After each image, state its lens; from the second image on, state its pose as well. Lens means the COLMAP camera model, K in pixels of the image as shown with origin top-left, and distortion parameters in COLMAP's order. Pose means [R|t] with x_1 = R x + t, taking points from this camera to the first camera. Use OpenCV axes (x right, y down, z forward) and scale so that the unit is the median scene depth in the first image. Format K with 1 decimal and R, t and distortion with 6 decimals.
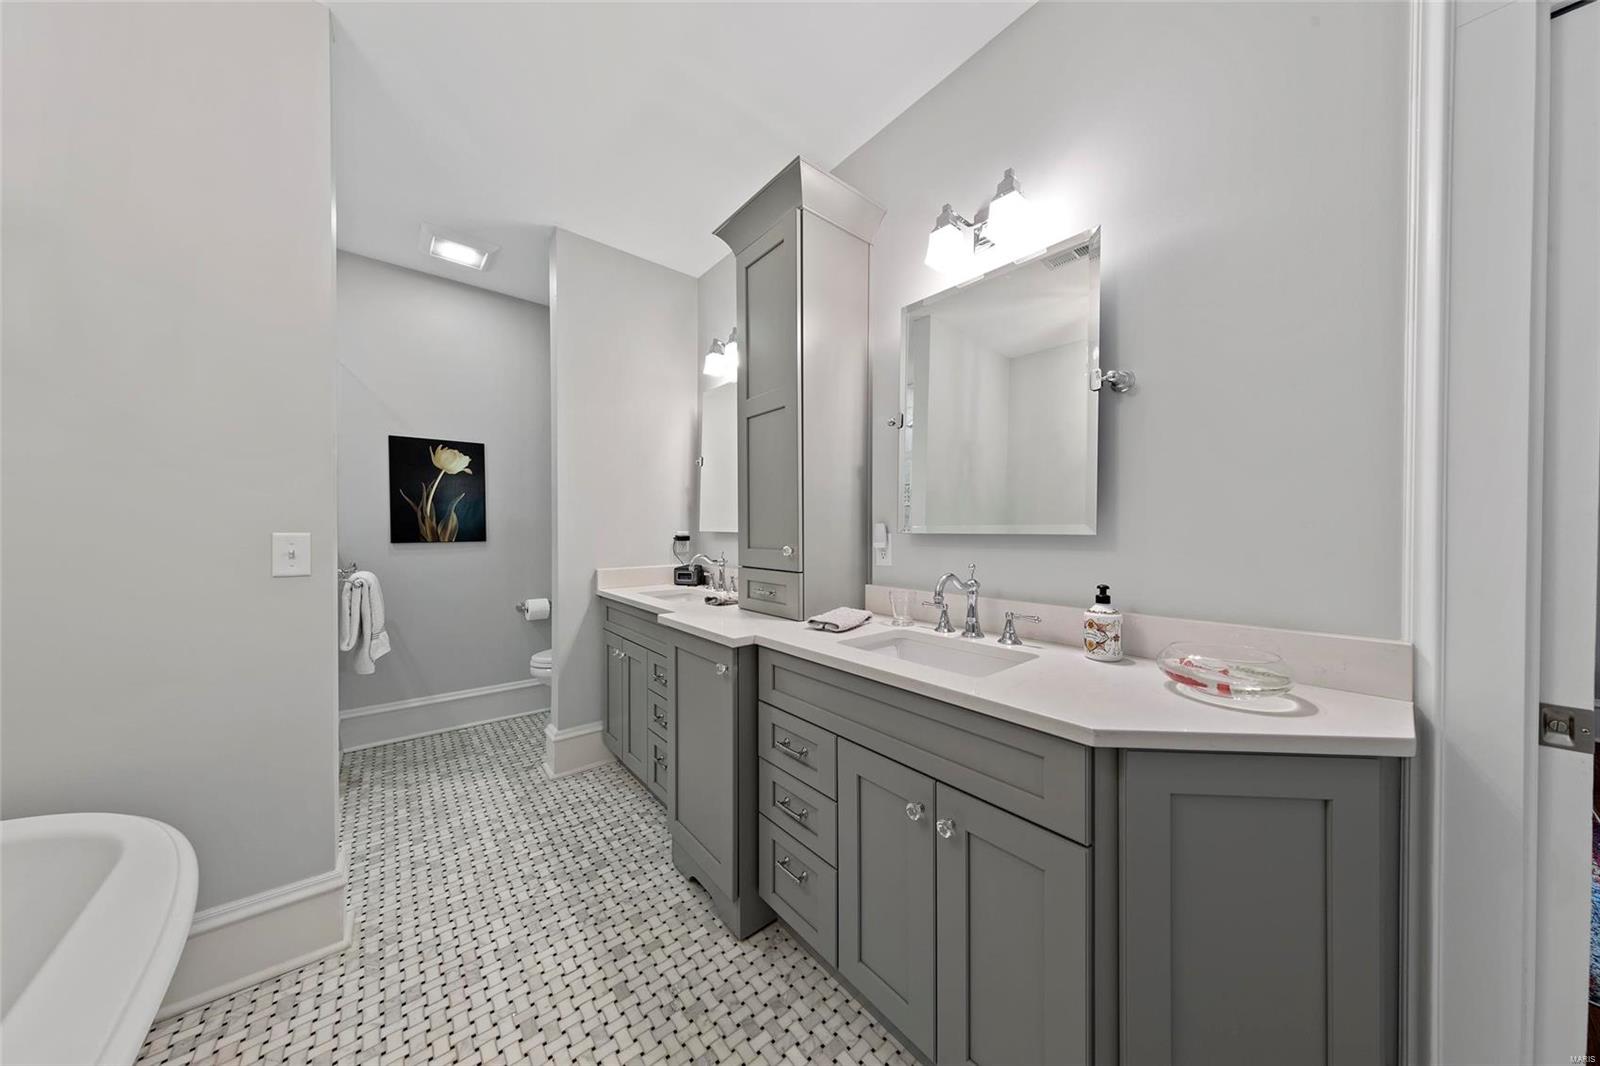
lens RADIAL K [[501.2, 0, 801.5], [0, 501.2, 533.6], [0, 0, 1]] dist [0.001098, 0.000069]
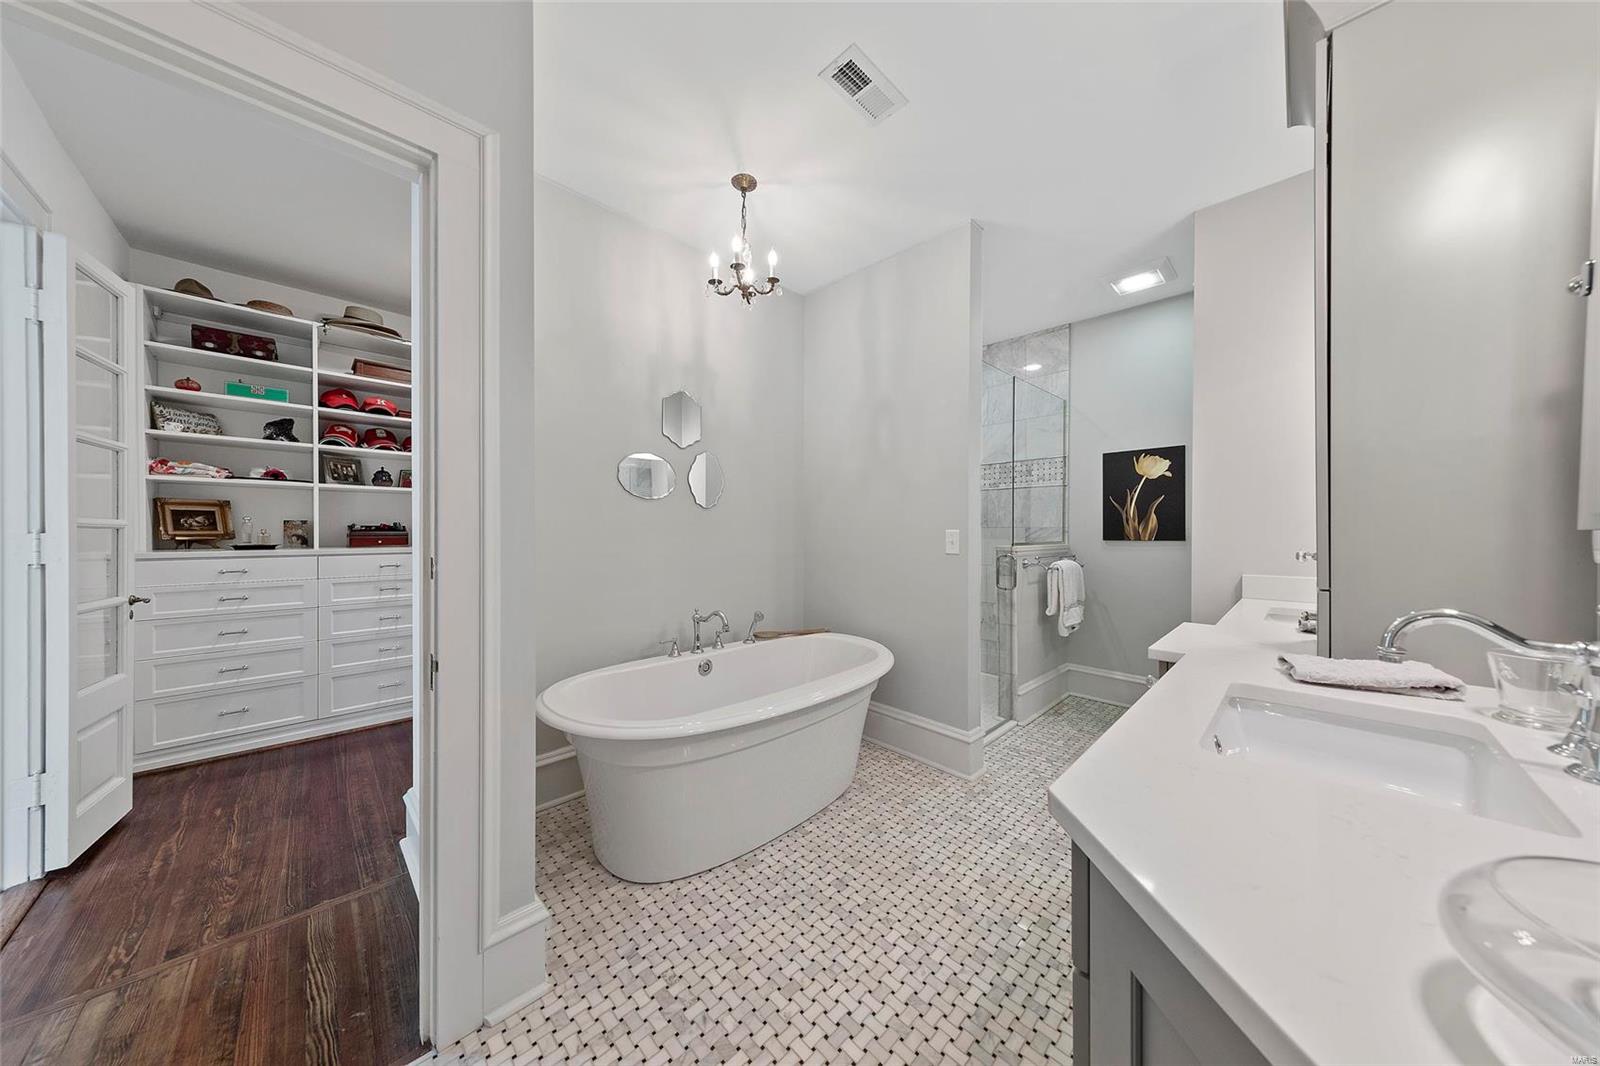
lens RADIAL K [[501.2, 0, 802.0], [0, 501.2, 531.9], [0, 0, 1]] dist [0.001098, 0.000069]
pose [[0.077124, 0.001238, -0.997021, 0.405918], [-0.009060, 0.999959, 0.000541, 0.005170], [0.996980, 0.008991, 0.077132, 0.184725]]
